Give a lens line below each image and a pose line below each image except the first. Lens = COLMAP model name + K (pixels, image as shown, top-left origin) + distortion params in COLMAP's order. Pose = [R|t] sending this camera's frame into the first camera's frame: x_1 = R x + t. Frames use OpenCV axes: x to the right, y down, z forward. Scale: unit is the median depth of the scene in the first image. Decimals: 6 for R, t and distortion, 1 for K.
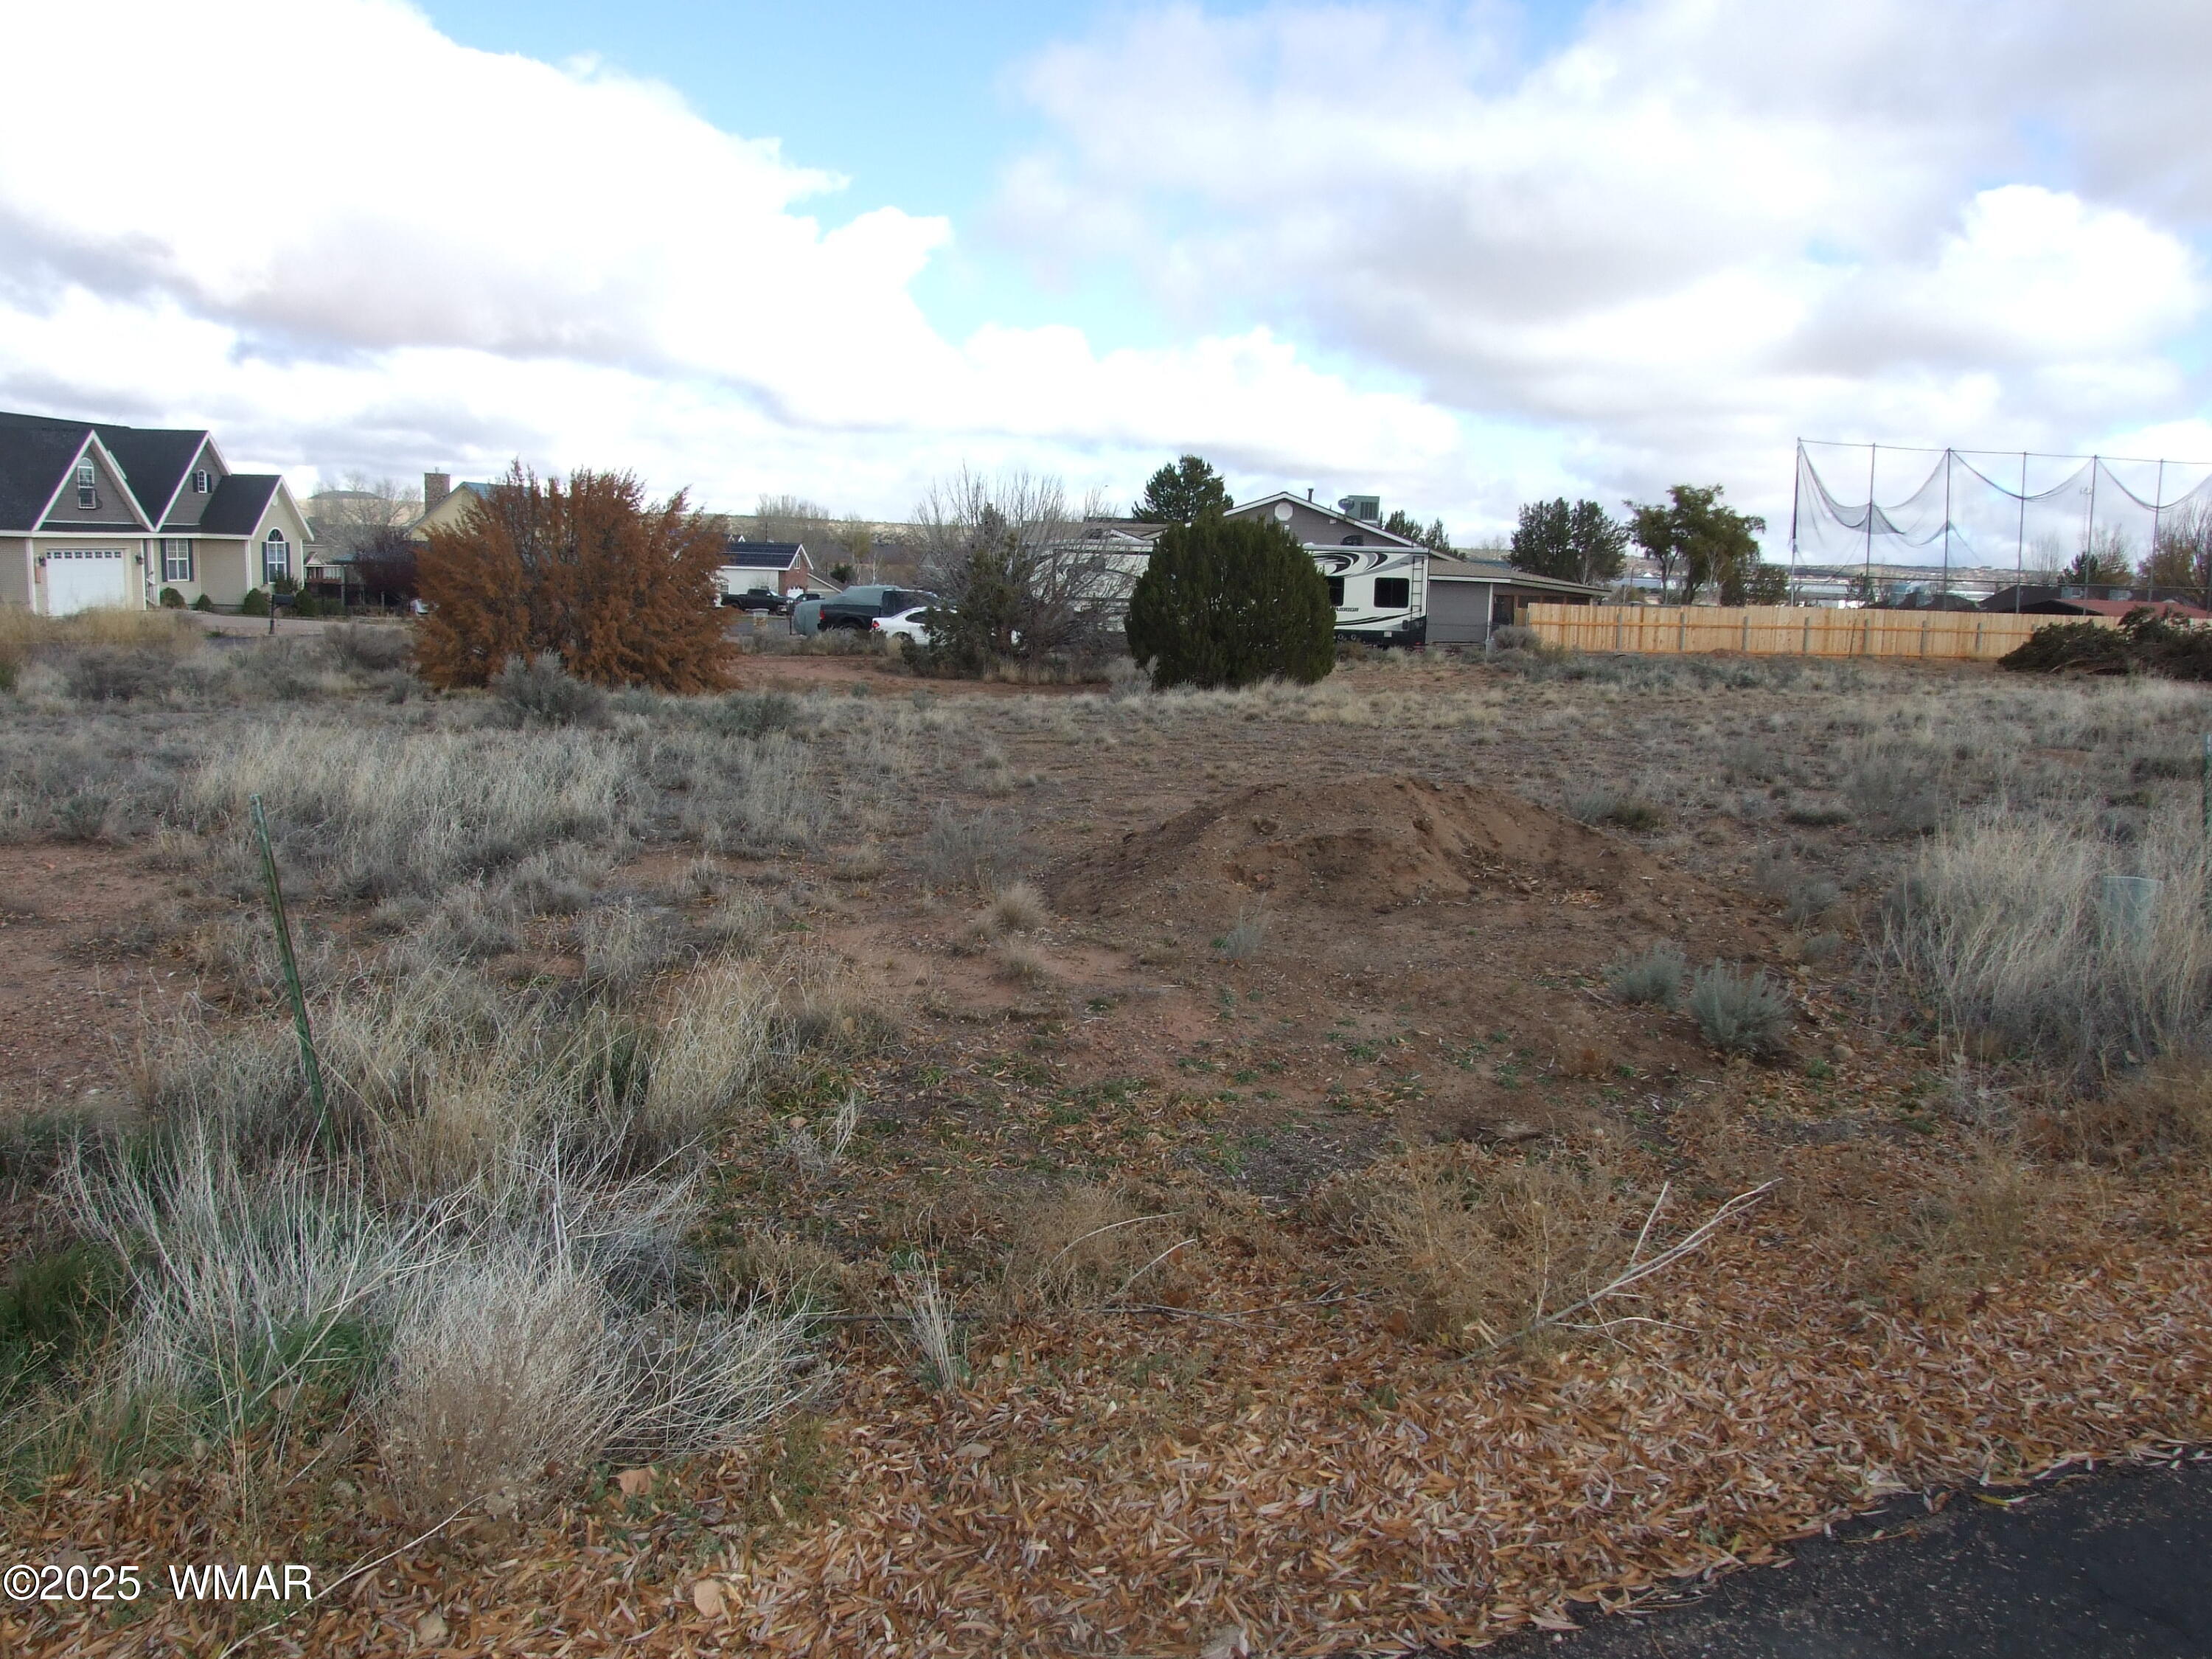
lens RADIAL K [[1788.6, 0, 1099.4], [0, 1788.6, 794.2], [0, 0, 1]] dist [-0.048319, 0.057556]
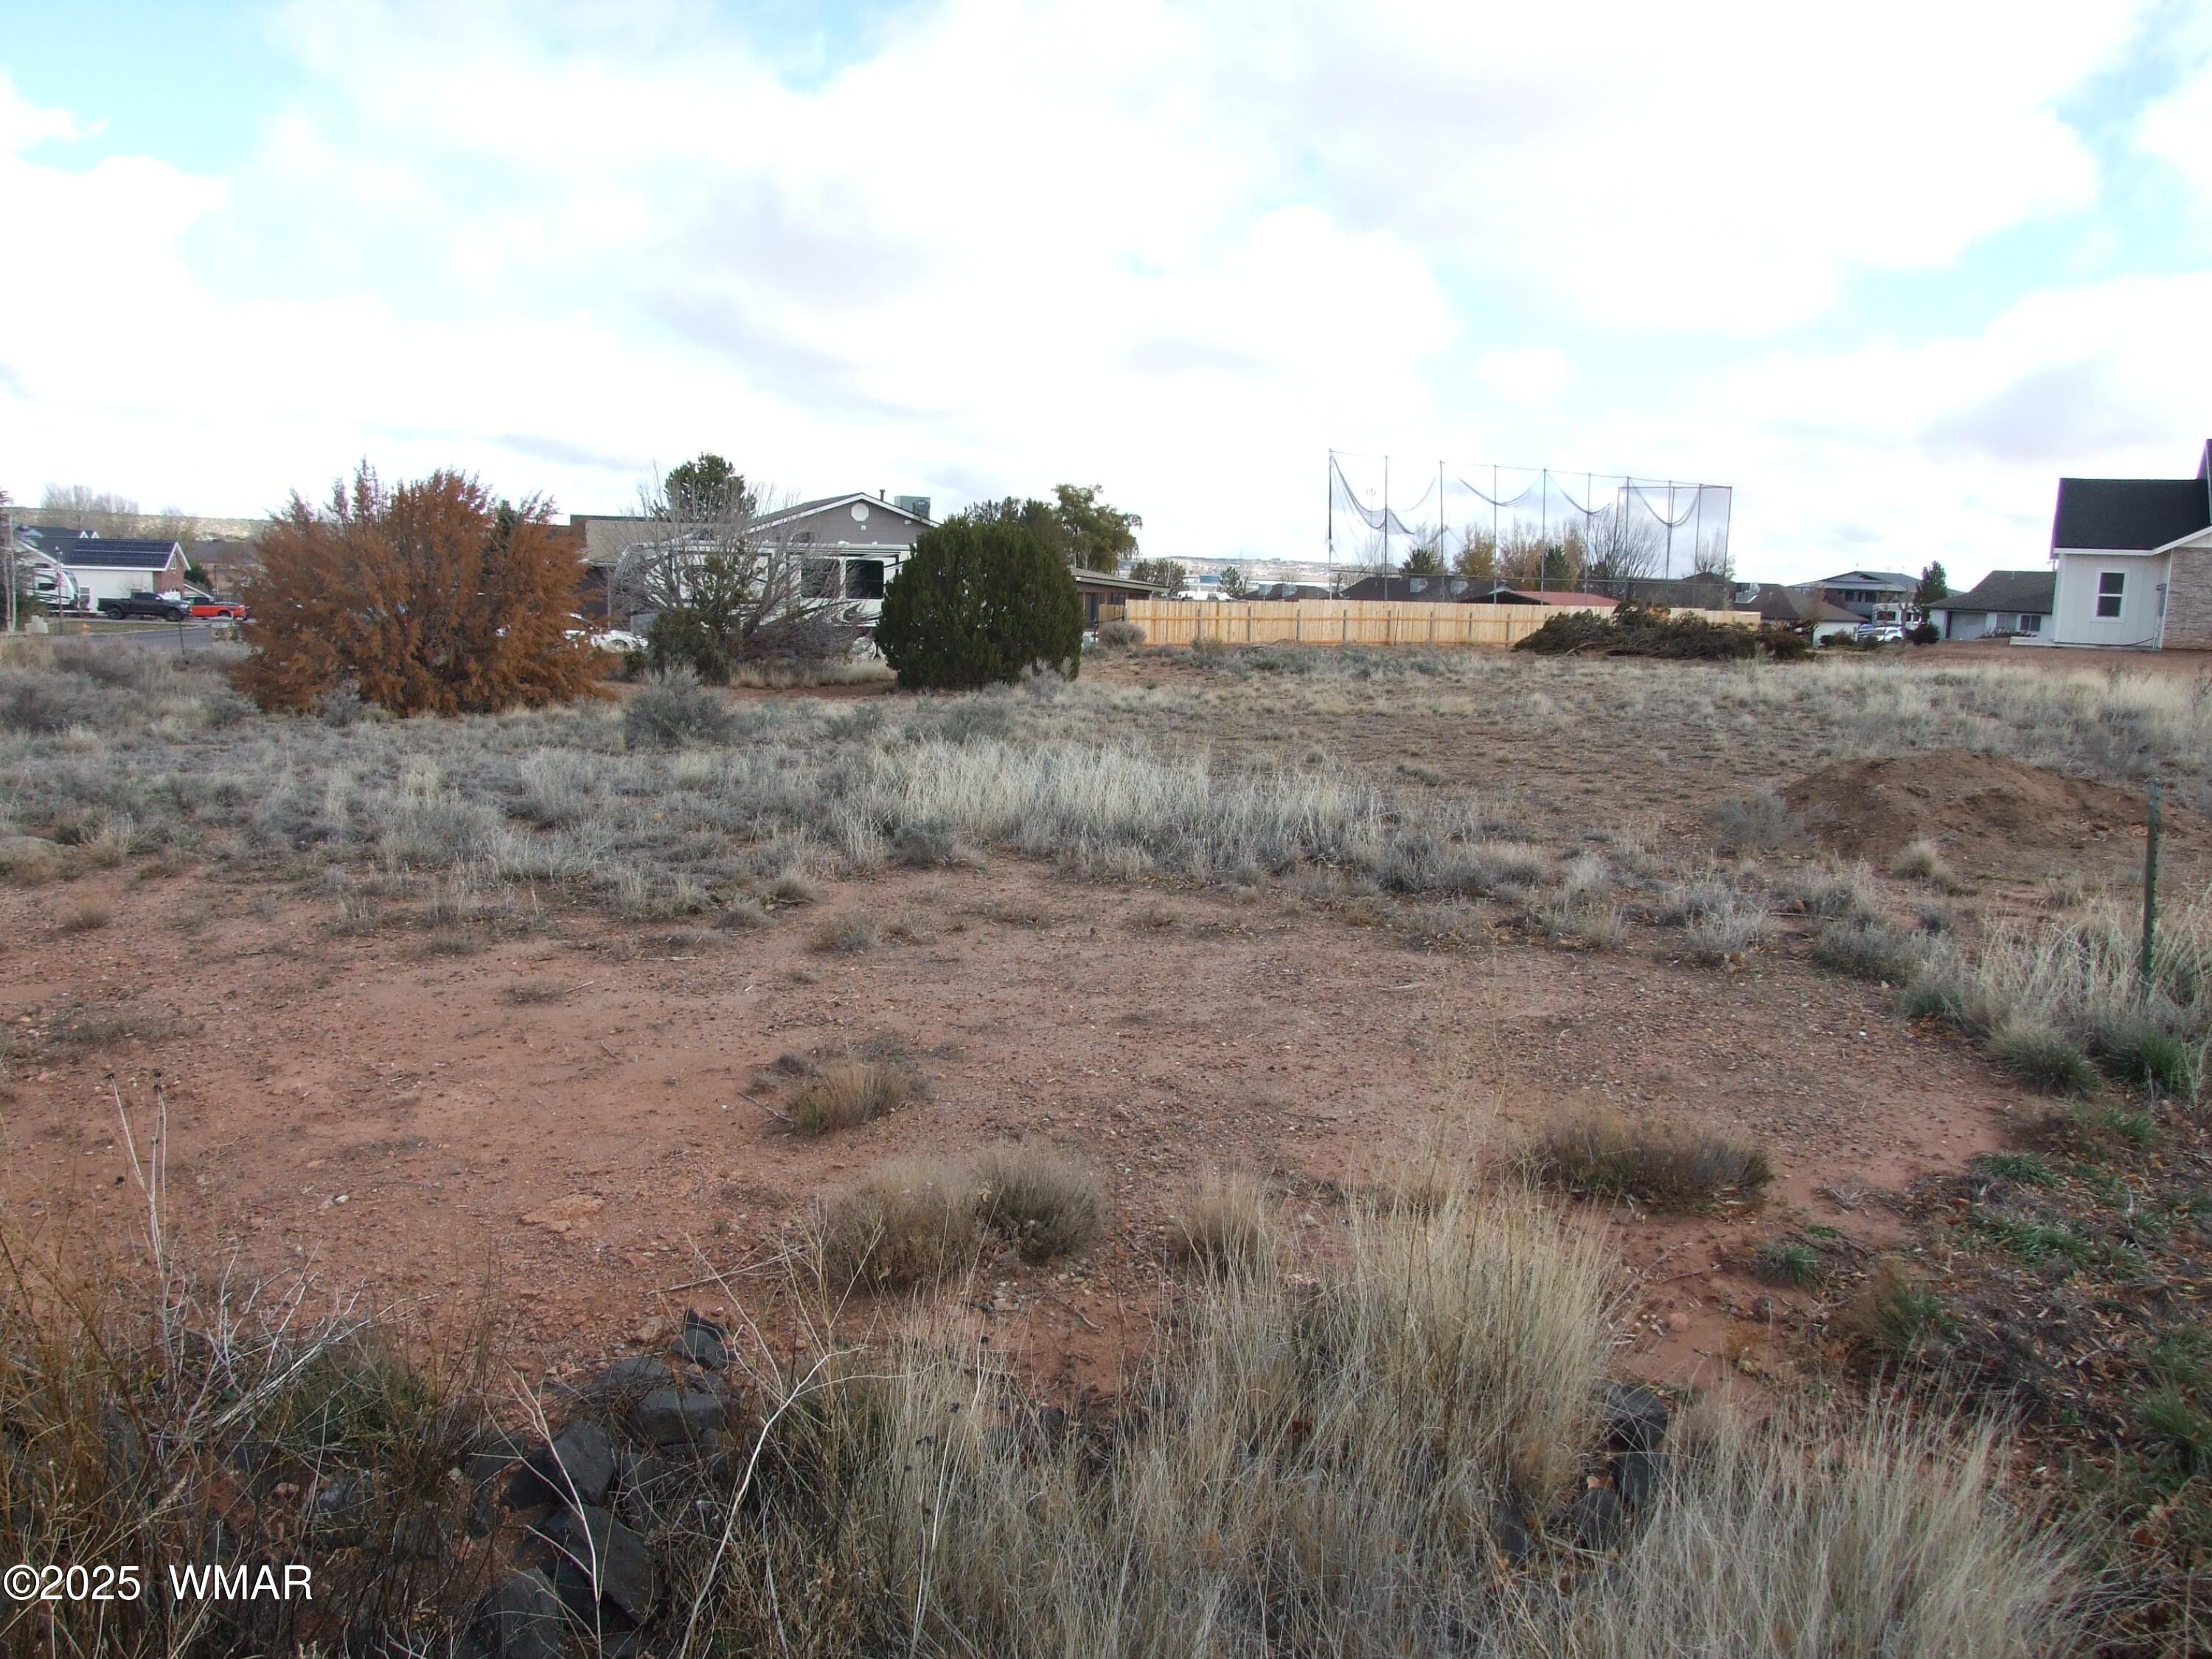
lens RADIAL K [[1788.6, 0, 1096.7], [0, 1788.6, 845.4], [0, 0, 1]] dist [-0.048319, 0.057556]
pose [[0.934738, -0.058042, 0.350565, -0.159654], [0.047201, 0.998108, 0.039399, -0.003121], [-0.352189, -0.020281, 0.935709, -0.000874]]
